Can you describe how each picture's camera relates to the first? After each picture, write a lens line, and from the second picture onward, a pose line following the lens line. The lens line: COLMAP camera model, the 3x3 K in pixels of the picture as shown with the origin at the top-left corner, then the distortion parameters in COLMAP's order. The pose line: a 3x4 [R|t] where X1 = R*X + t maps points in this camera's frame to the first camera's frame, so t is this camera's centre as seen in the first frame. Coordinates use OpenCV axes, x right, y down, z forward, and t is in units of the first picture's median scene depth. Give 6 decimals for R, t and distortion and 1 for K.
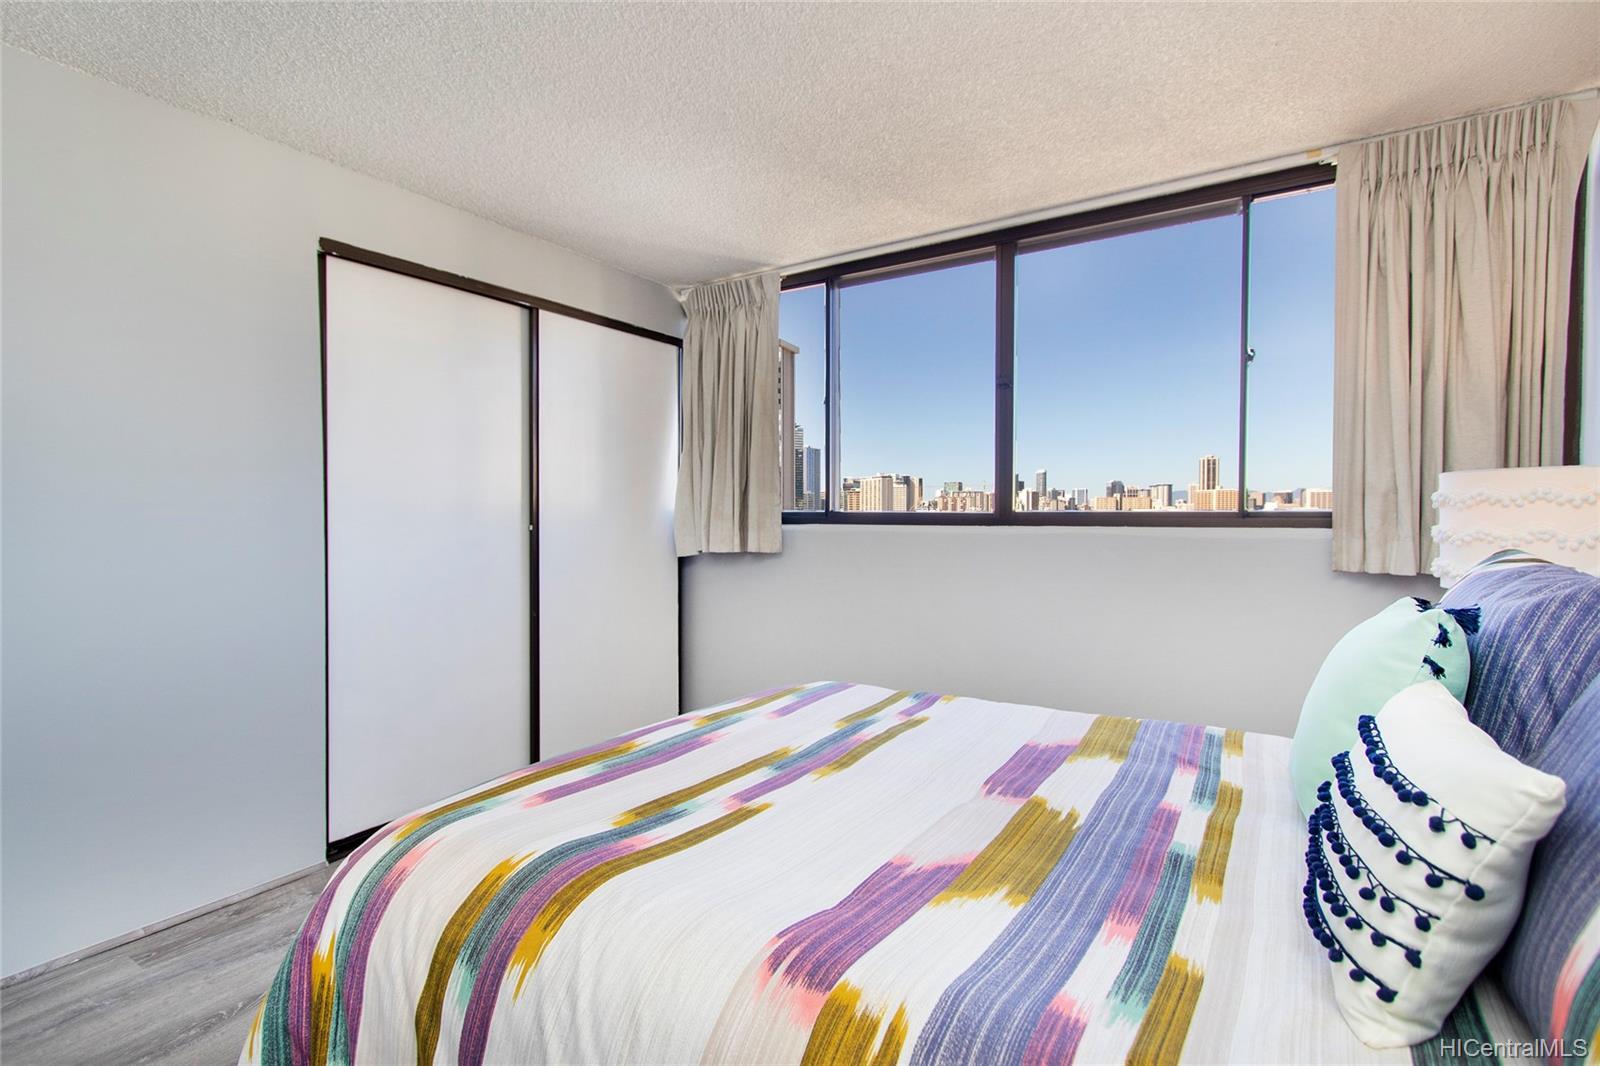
lens RADIAL K [[753.3, 0, 801.7], [0, 753.3, 518.7], [0, 0, 1]] dist [0.001555, 0.000202]
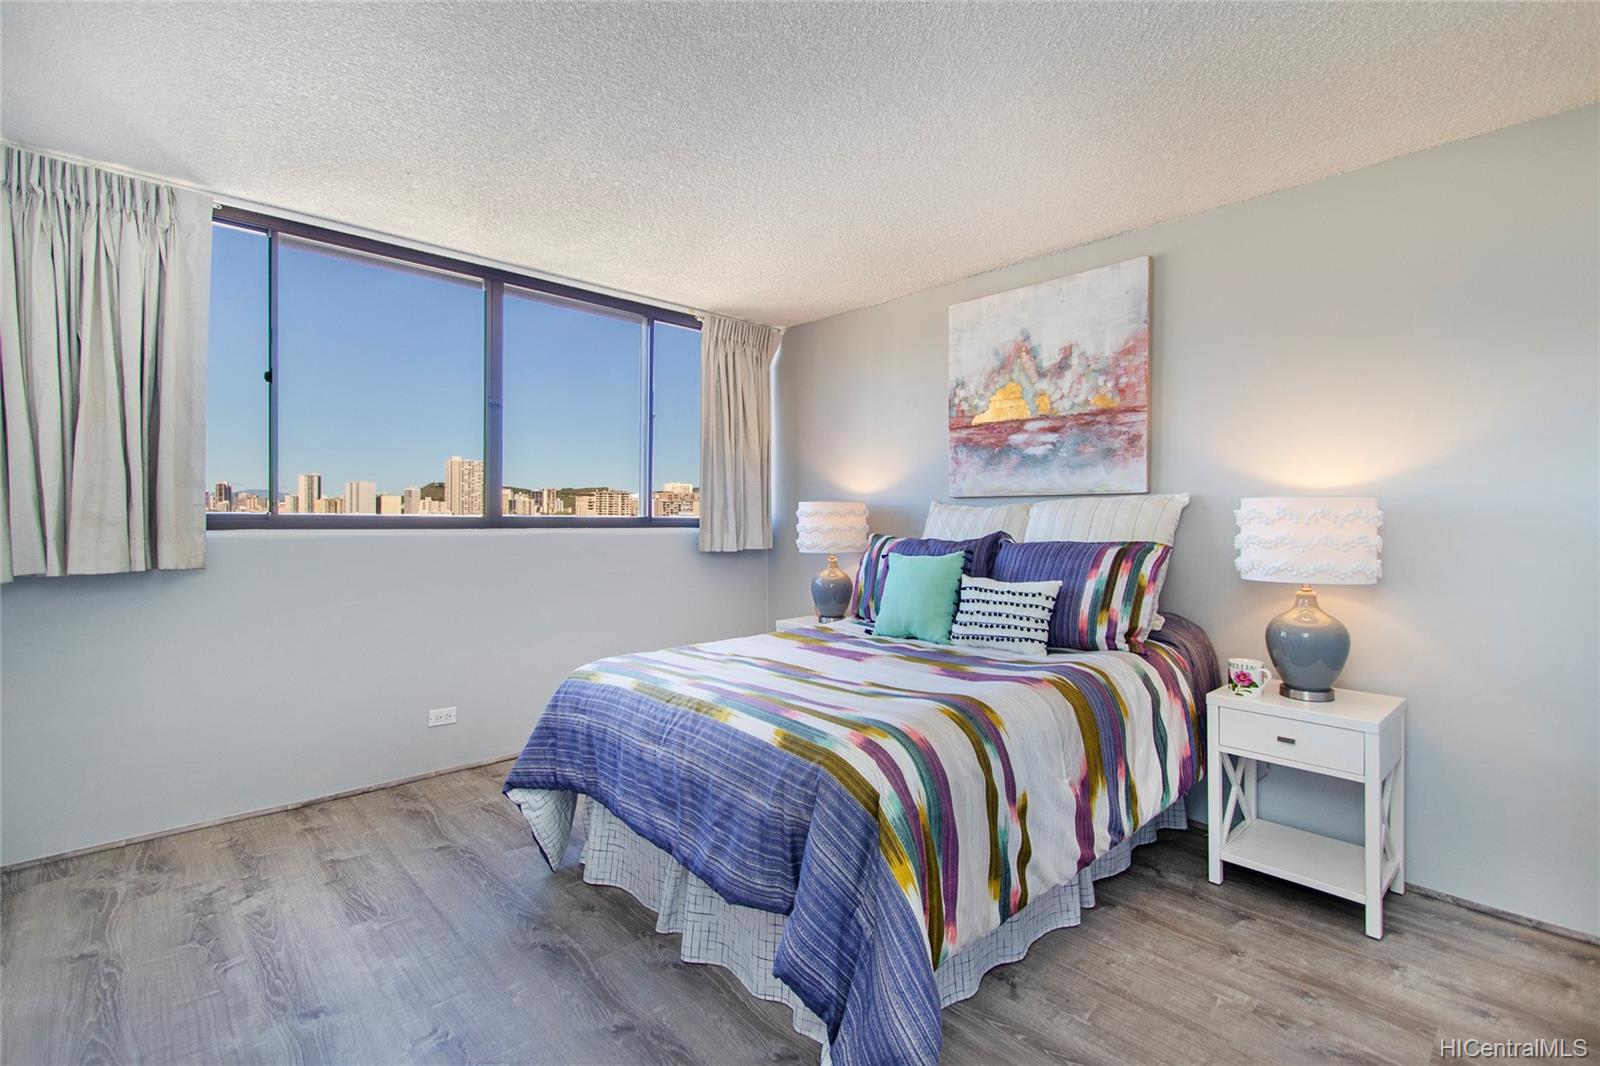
lens RADIAL K [[732.5, 0, 796.6], [0, 732.5, 526.5], [0, 0, 1]] dist [0.001782, 0.000518]
pose [[0.236382, -0.007174, 0.971634, -0.650165], [0.000906, 0.999974, 0.007163, -0.001428], [-0.971660, -0.000813, 0.236382, 0.271365]]
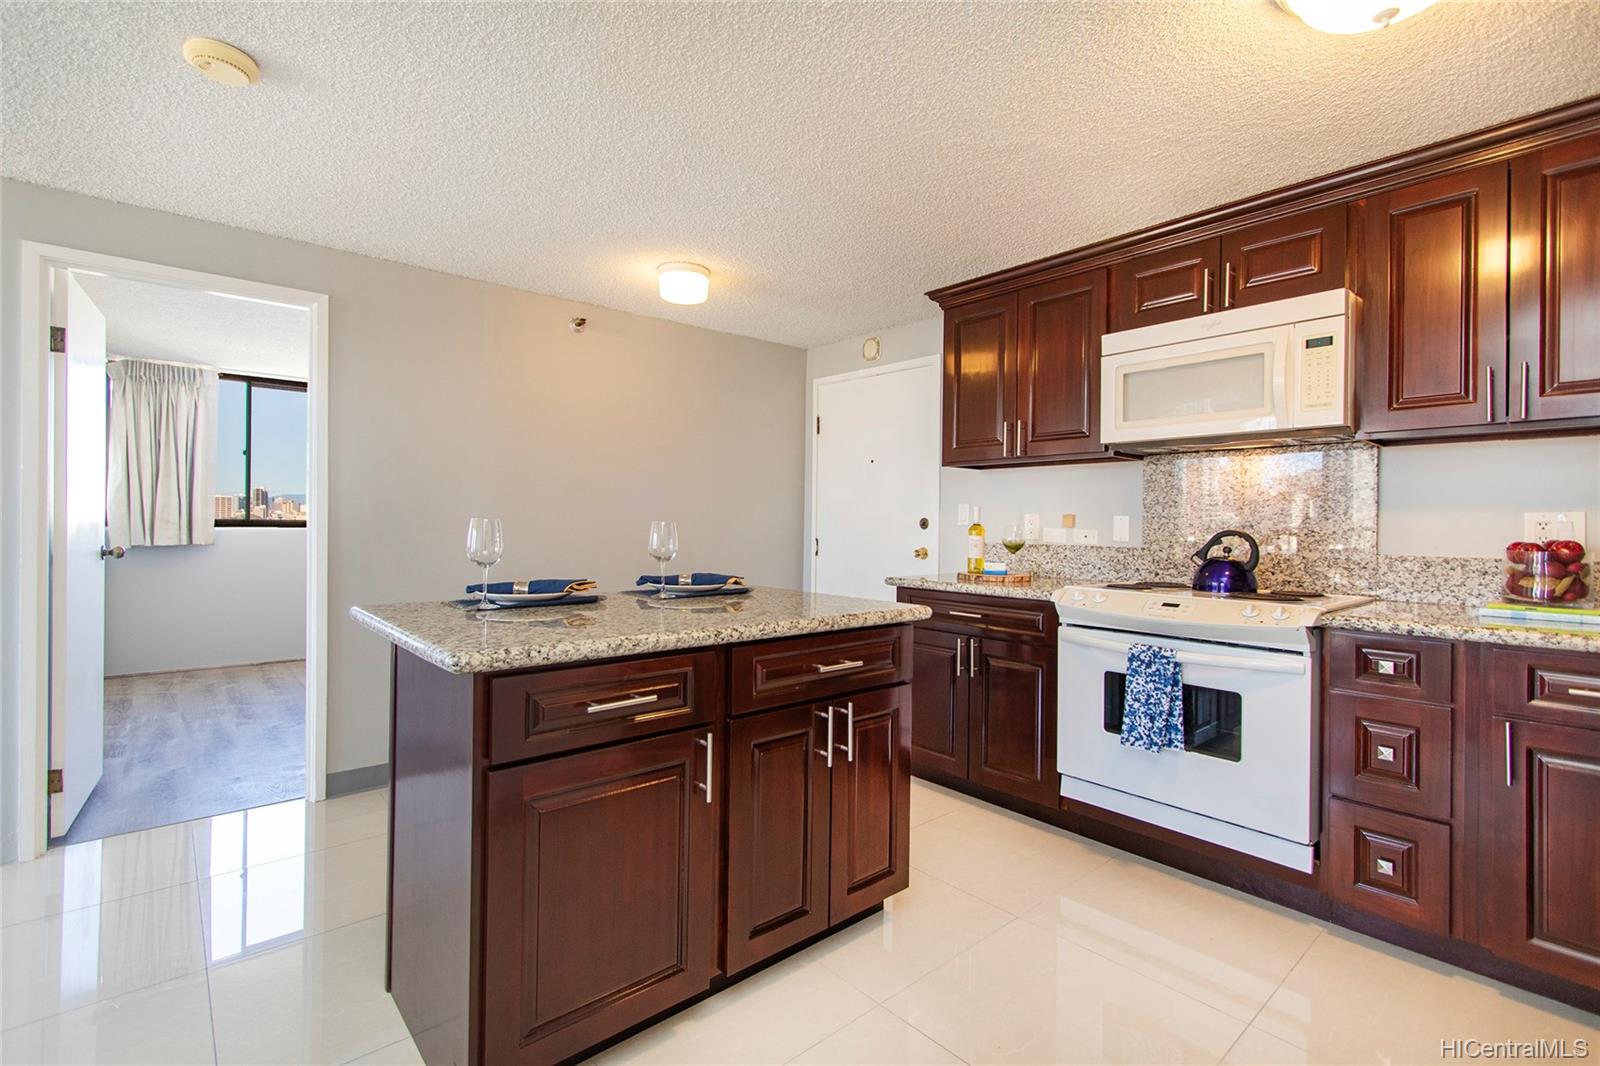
lens RADIAL K [[732.5, 0, 796.6], [0, 732.5, 526.5], [0, 0, 1]] dist [0.001782, 0.000518]
pose [[0.267806, 0.001968, 0.963471, -1.286494], [-0.003133, 0.999994, -0.001171, 0.004904], [-0.963468, -0.002705, 0.267810, -0.645728]]
